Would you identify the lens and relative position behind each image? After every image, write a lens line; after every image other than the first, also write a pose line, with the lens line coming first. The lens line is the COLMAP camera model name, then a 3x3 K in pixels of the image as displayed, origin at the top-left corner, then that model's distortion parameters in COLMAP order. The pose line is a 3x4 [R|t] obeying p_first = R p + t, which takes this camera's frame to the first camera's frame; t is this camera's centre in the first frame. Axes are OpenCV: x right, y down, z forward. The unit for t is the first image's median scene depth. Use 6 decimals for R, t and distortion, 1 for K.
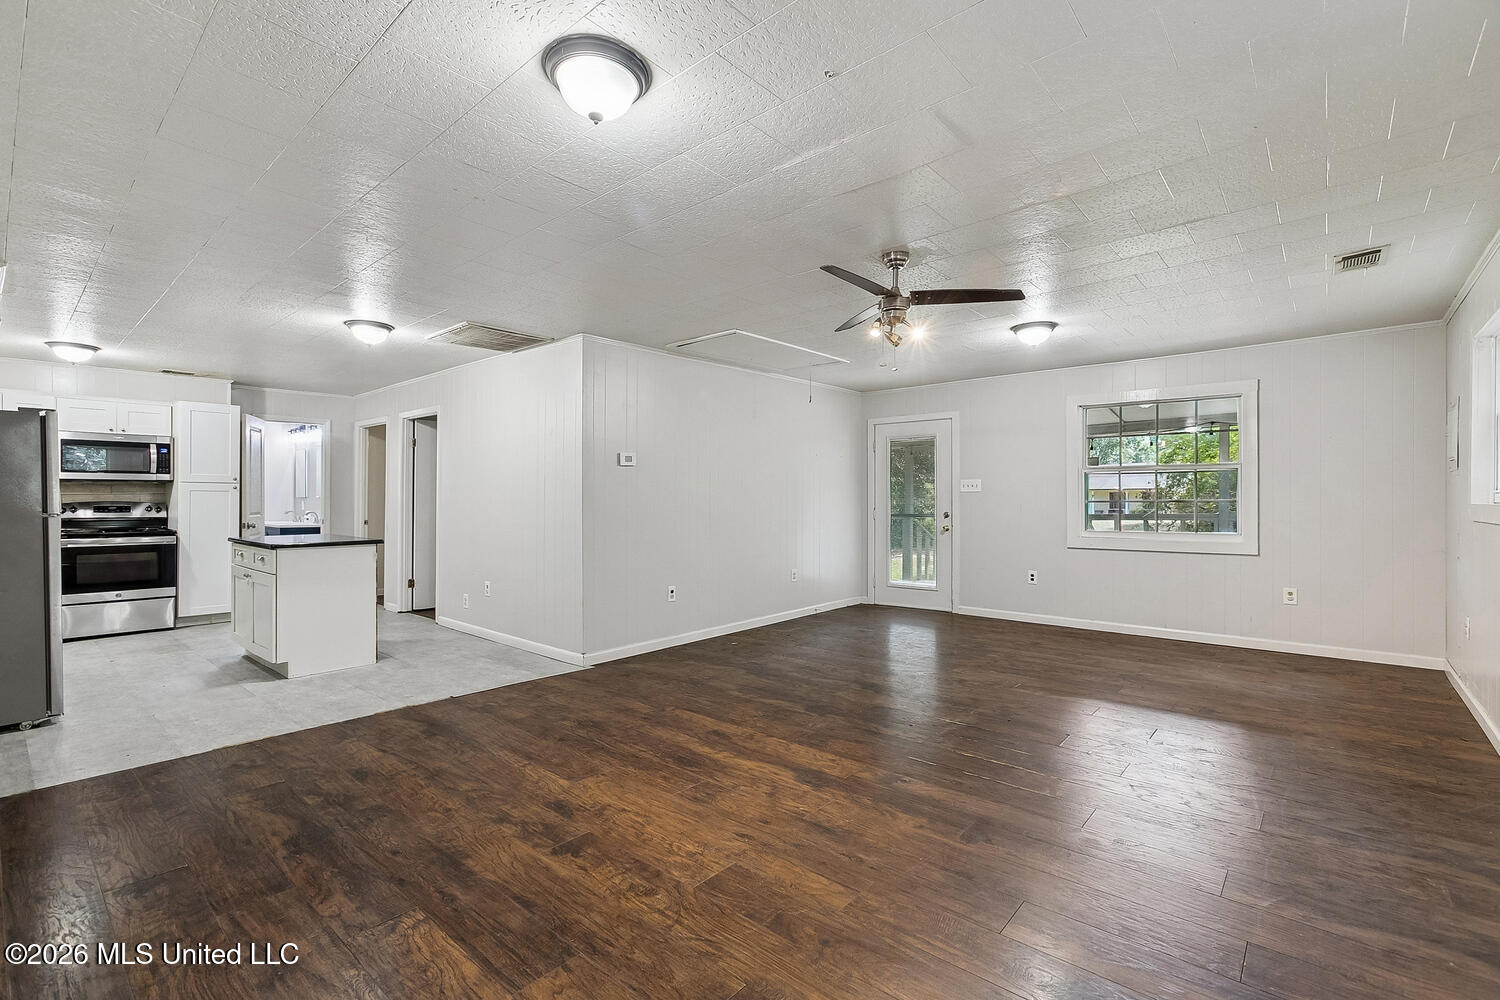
lens RADIAL K [[673.6, 0, 751.2], [0, 673.6, 502.0], [0, 0, 1]] dist [0.003595, 0.000283]
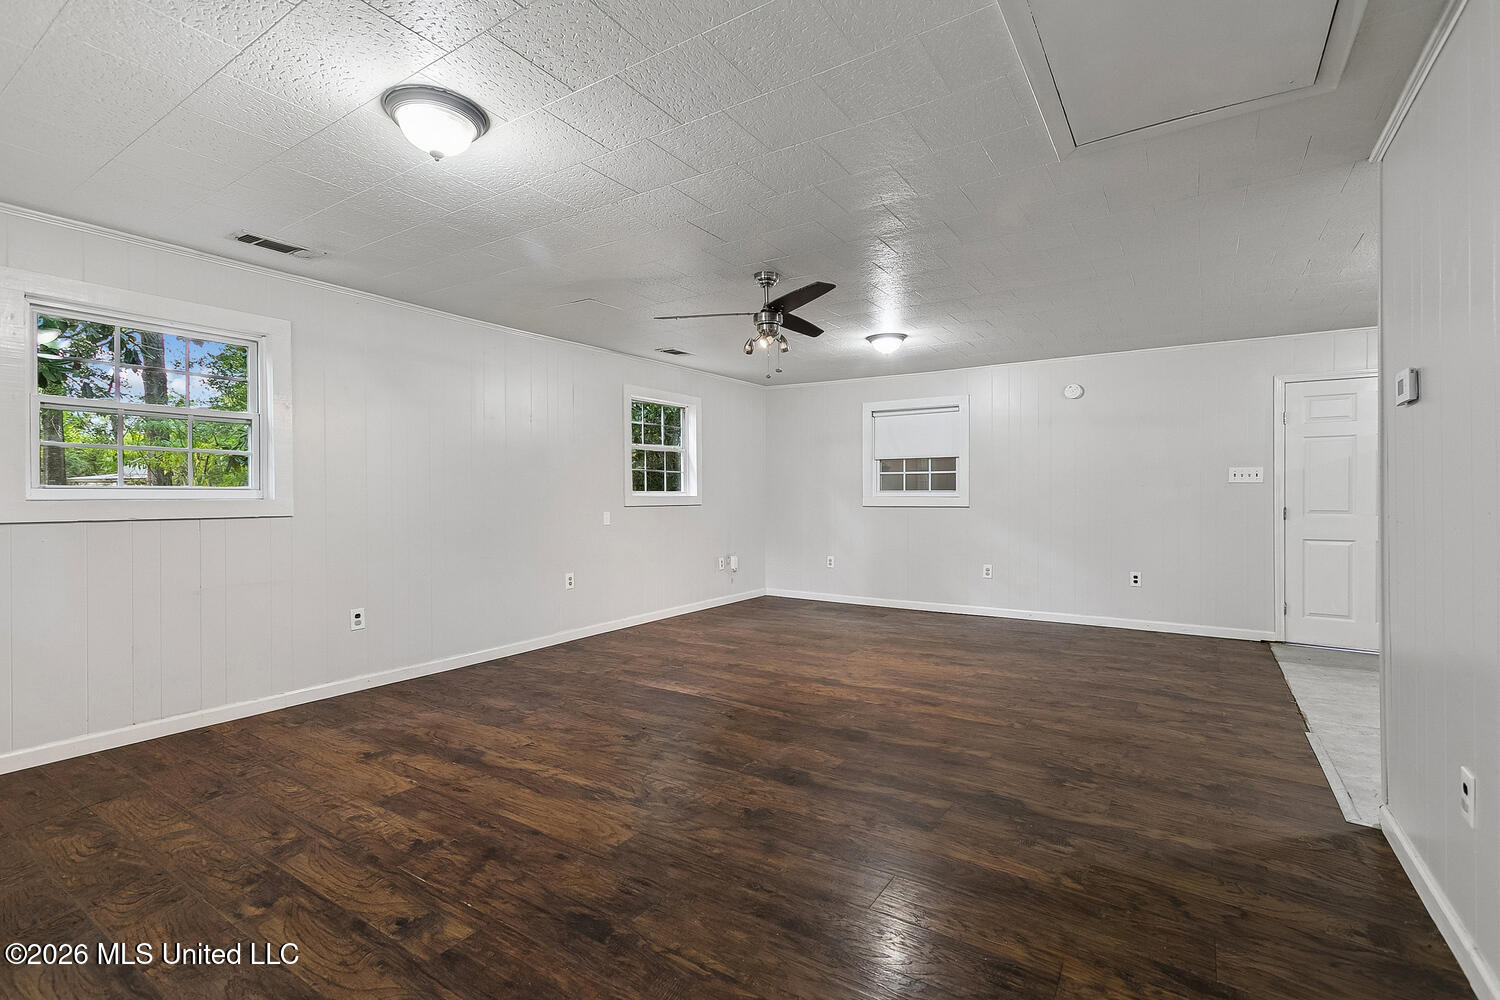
lens RADIAL K [[673.6, 0, 751.1], [0, 673.6, 499.1], [0, 0, 1]] dist [0.003595, 0.000283]
pose [[-0.990890, 0.003445, -0.134633, 0.404386], [0.002945, 0.999988, 0.003919, 0.008505], [0.134645, 0.003487, -0.990888, 2.162452]]
